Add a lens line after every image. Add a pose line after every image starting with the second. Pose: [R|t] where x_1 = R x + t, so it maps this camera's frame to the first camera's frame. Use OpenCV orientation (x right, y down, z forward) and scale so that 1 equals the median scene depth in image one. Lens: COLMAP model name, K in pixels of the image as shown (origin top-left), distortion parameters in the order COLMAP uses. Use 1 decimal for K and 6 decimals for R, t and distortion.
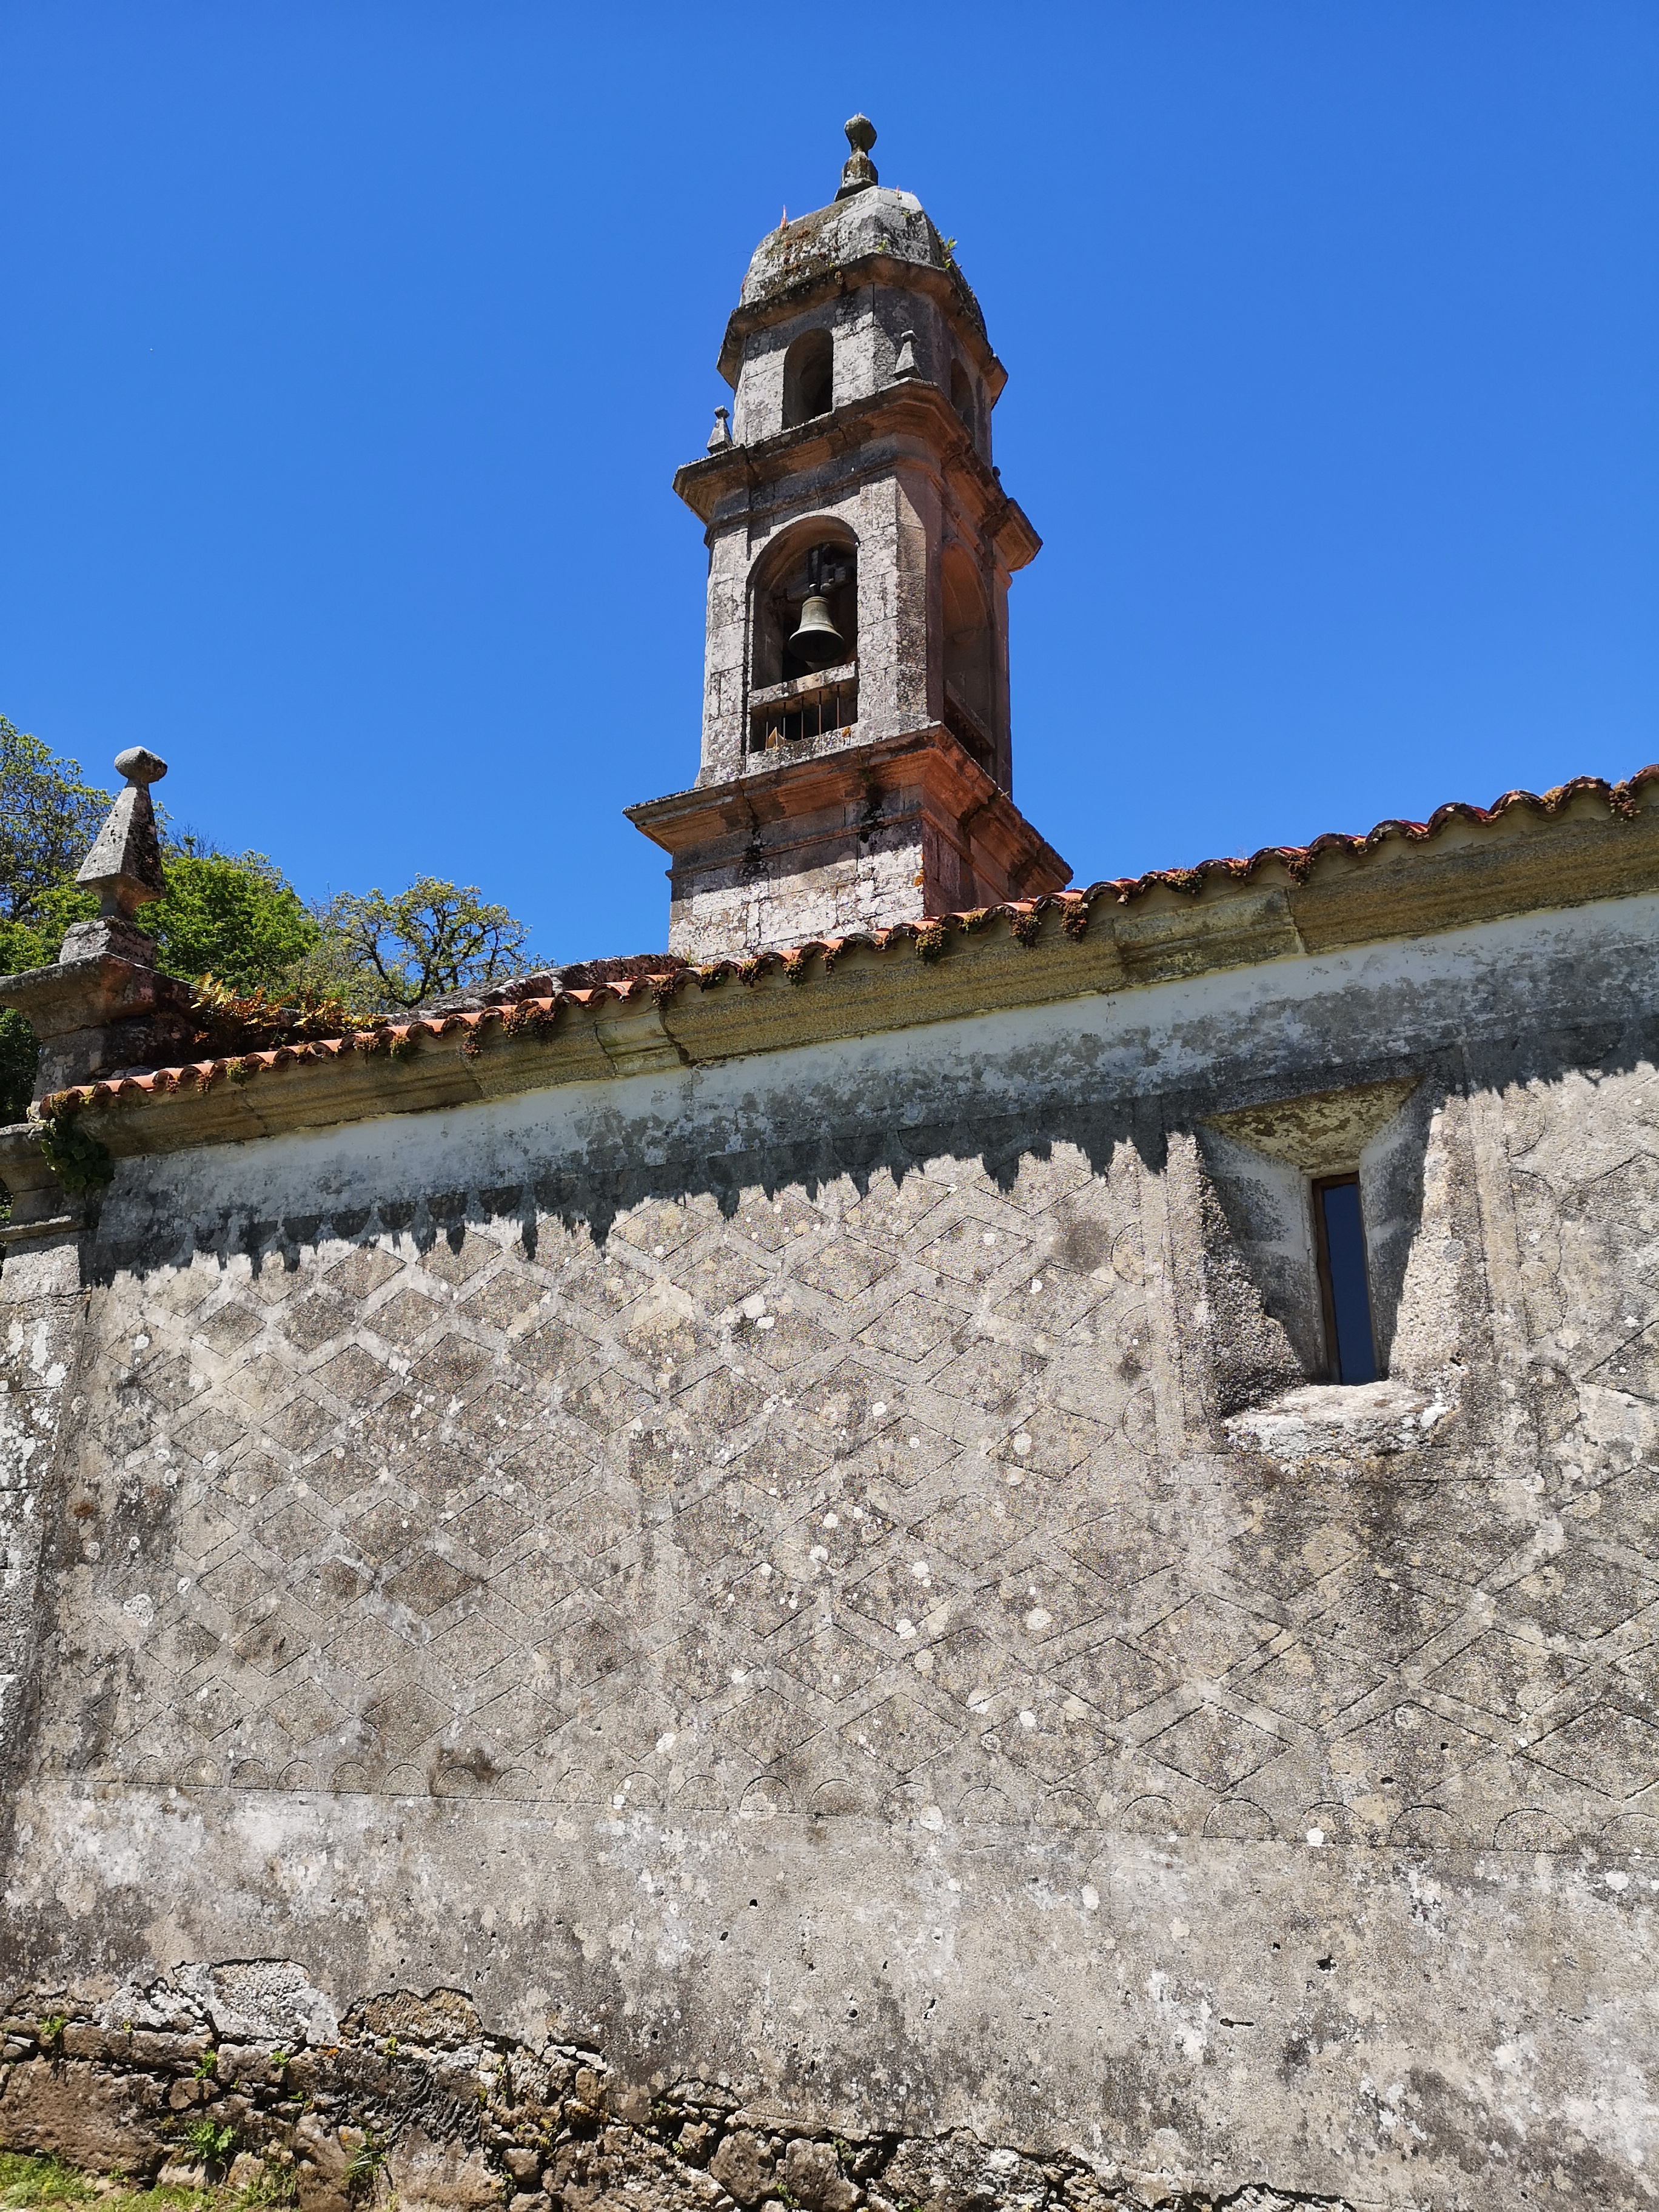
lens RADIAL K [[1682.7, 0, 829.5], [0, 1682.7, 1106.0], [0, 0, 1]] dist [0.071603, -0.076967]
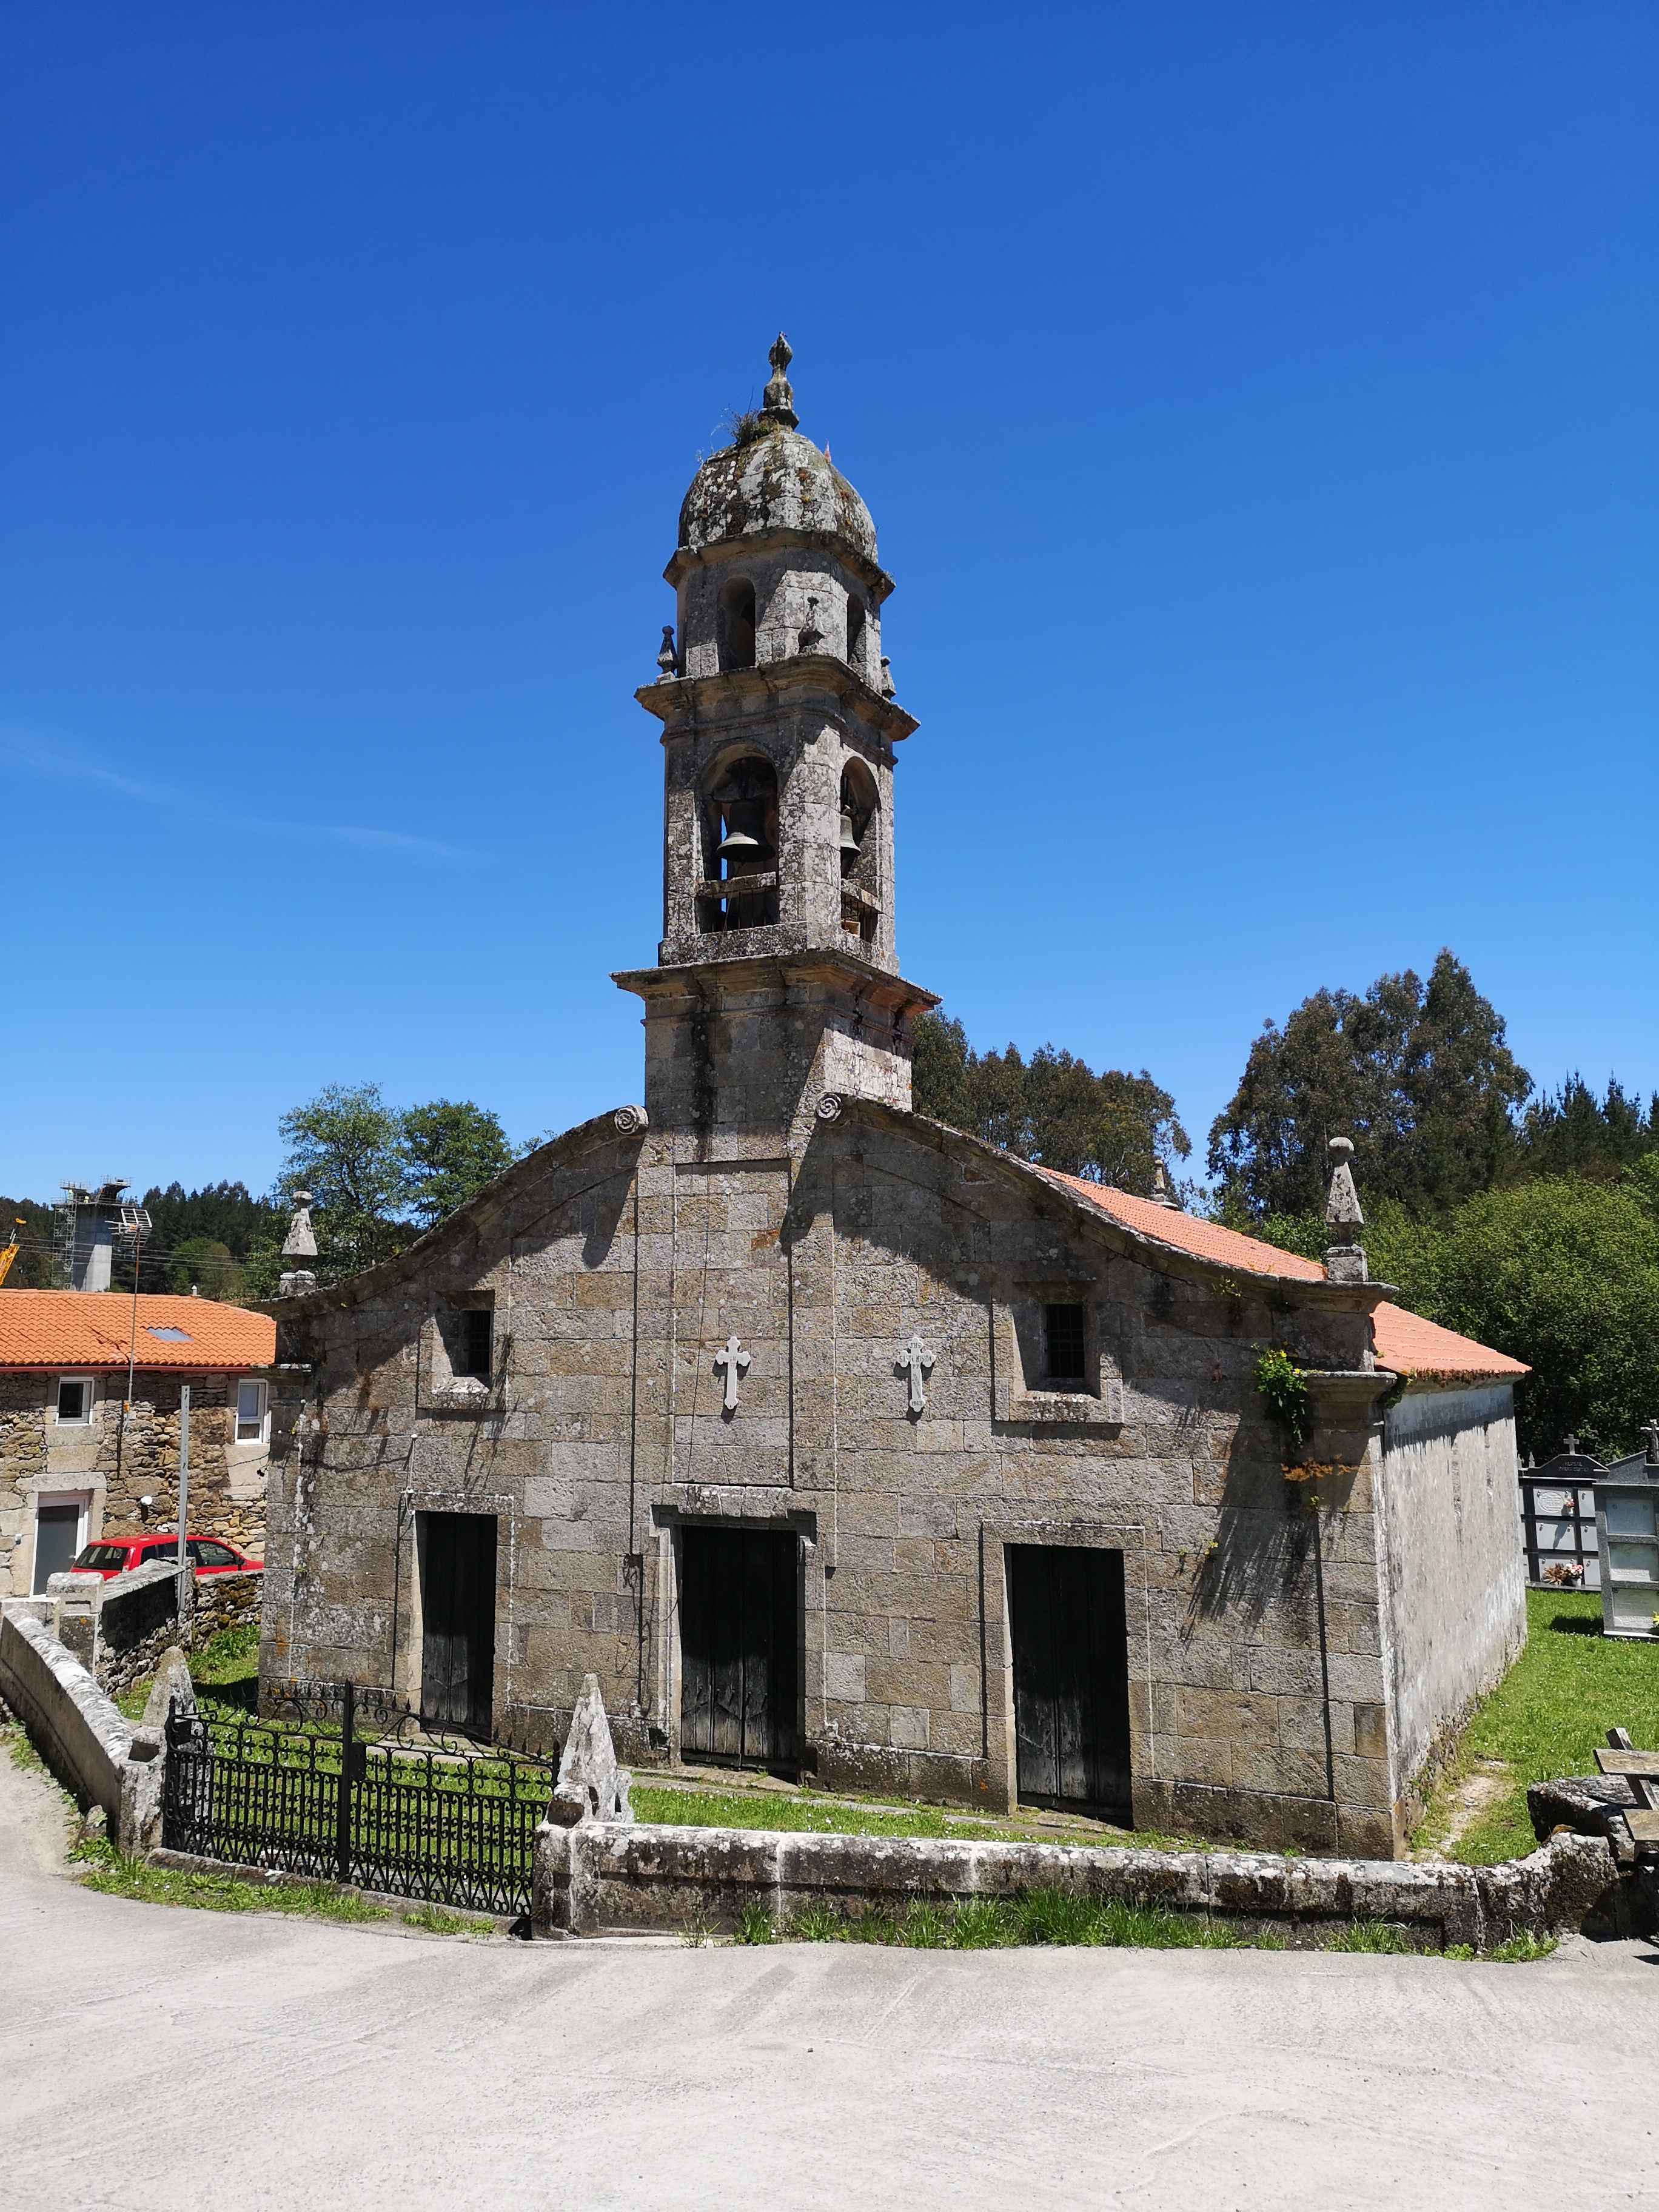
lens RADIAL K [[1681.1, 0, 834.2], [0, 1681.1, 1109.2], [0, 0, 1]] dist [0.069843, -0.095783]
pose [[-0.020771, 0.136842, 0.990375, -3.166893], [-0.327909, 0.934862, -0.136049, 0.256010], [-0.944481, -0.327579, 0.025454, 2.152038]]
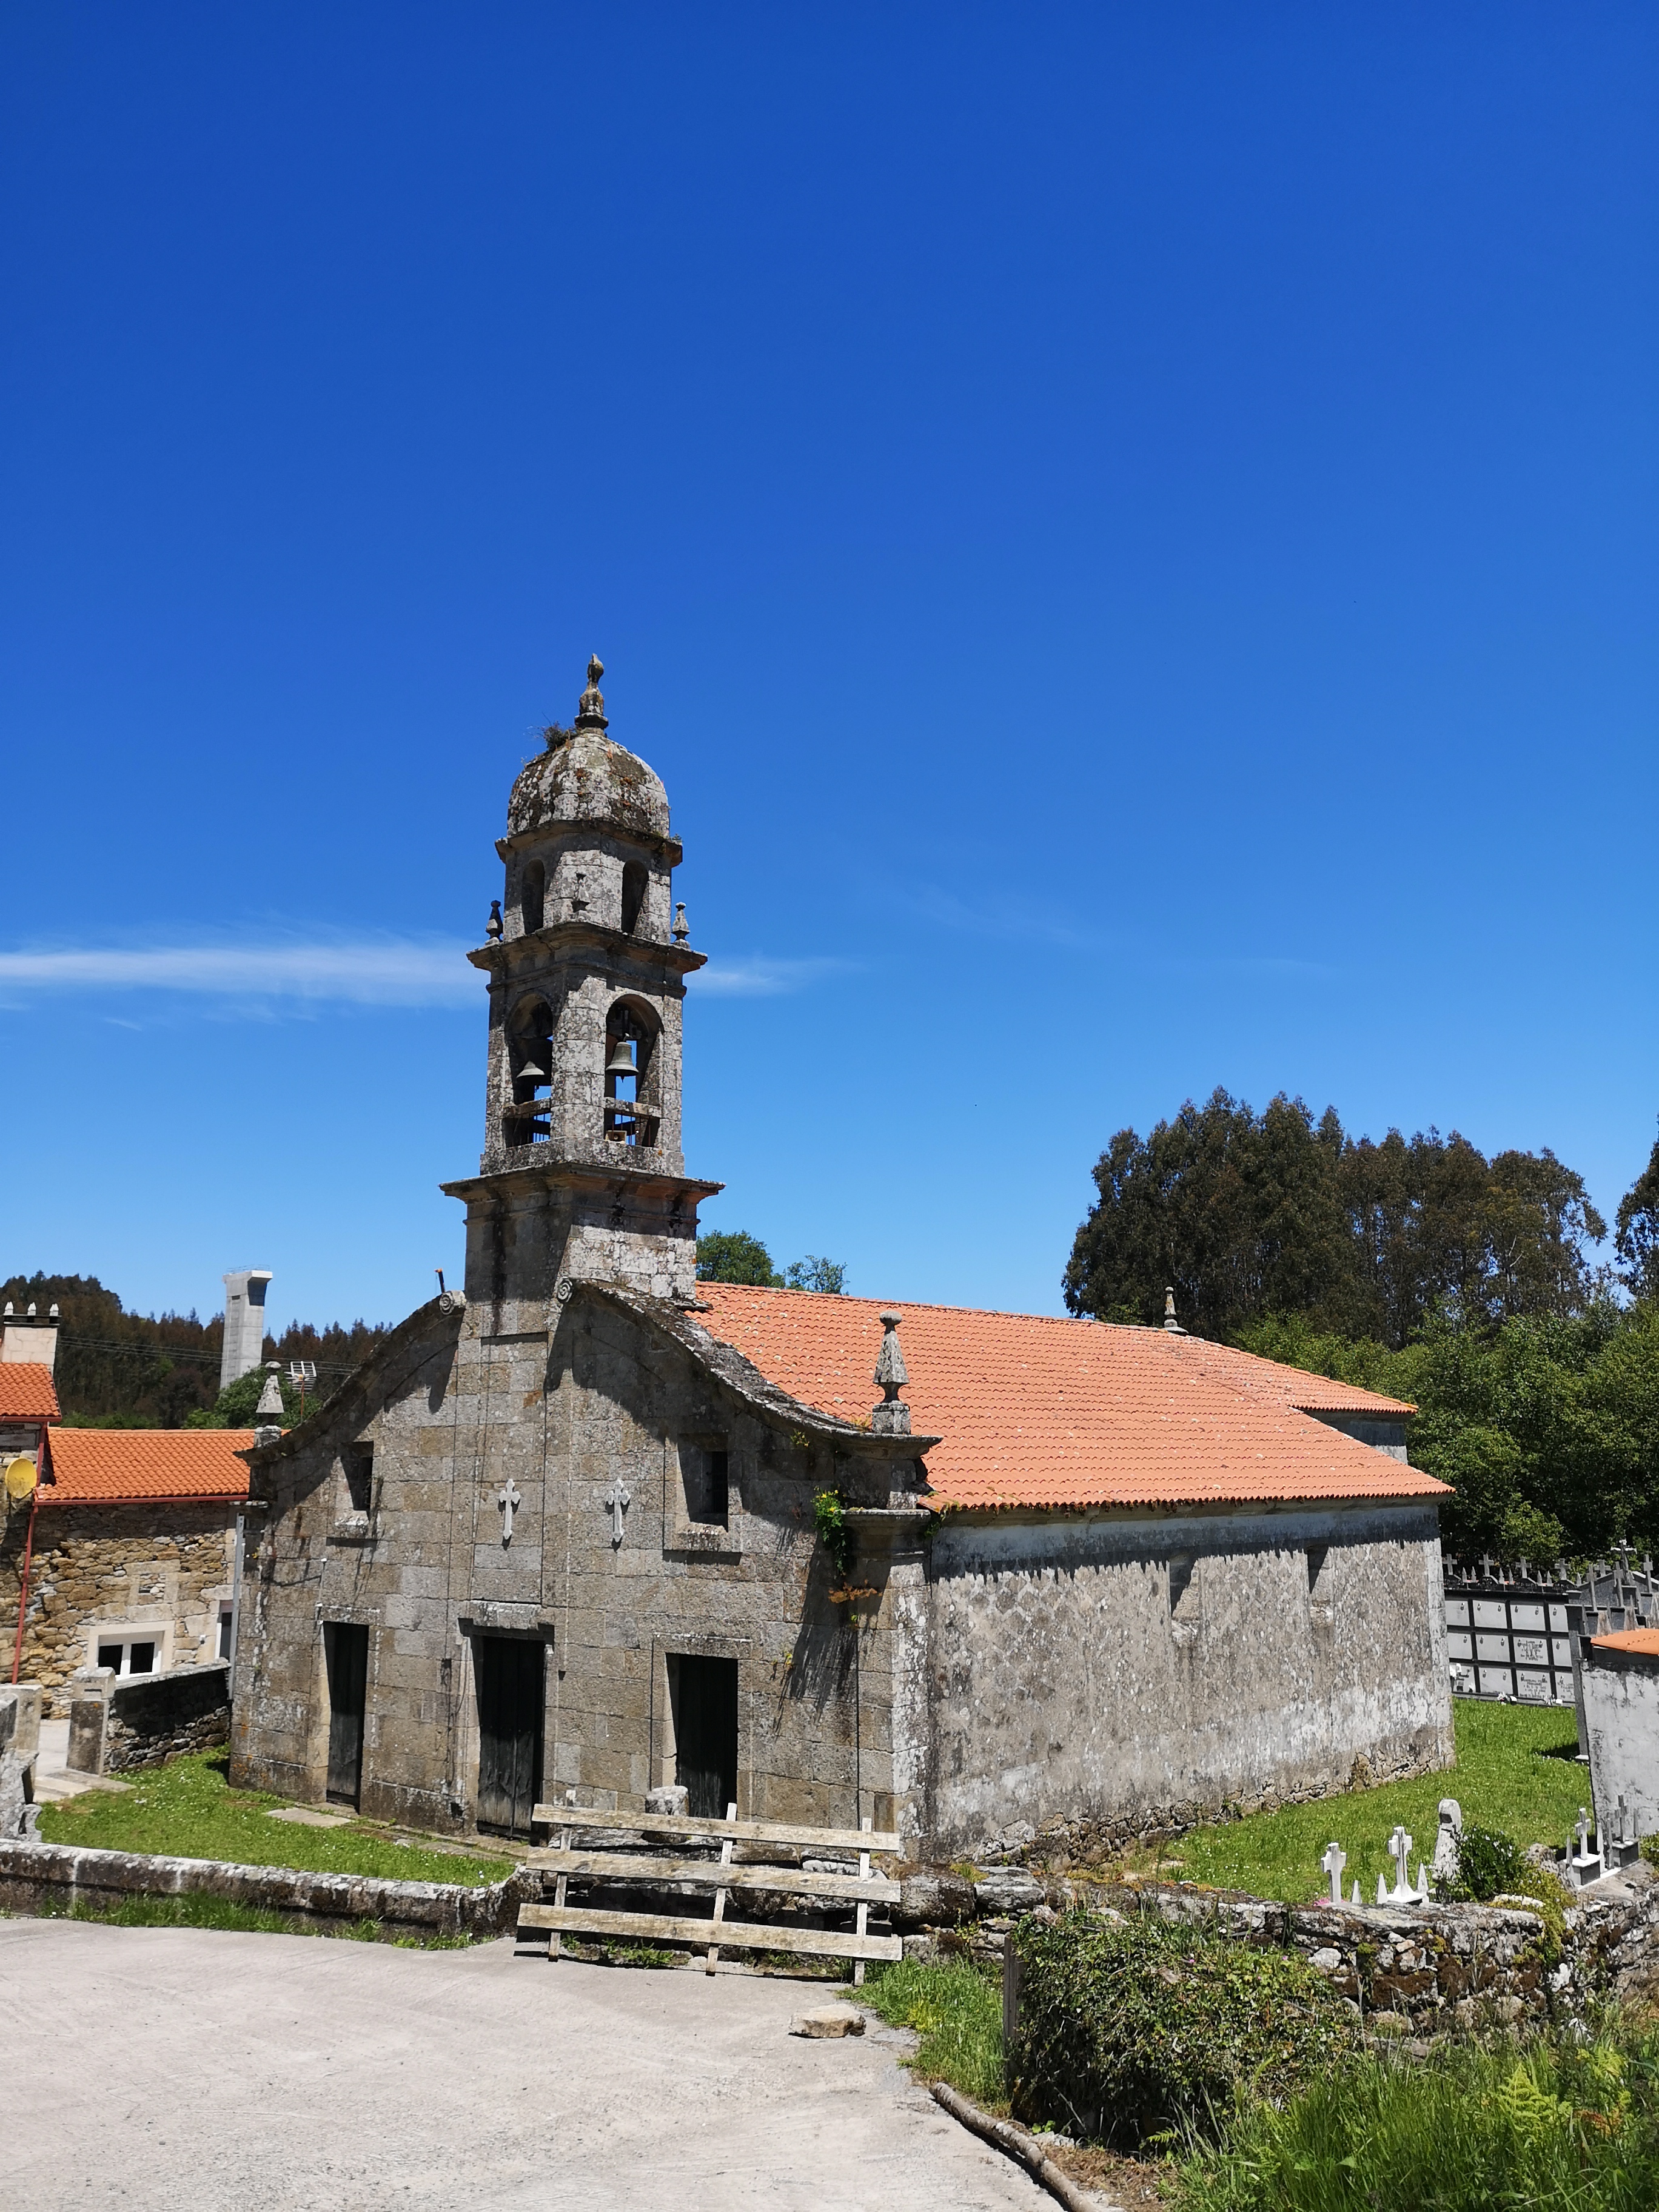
lens RADIAL K [[1682.7, 0, 829.5], [0, 1682.7, 1106.0], [0, 0, 1]] dist [0.071603, -0.076967]
pose [[0.236586, 0.189572, 0.952937, -3.660273], [-0.305105, 0.945665, -0.112376, -0.279882], [-0.922463, -0.264159, 0.281570, 0.804629]]
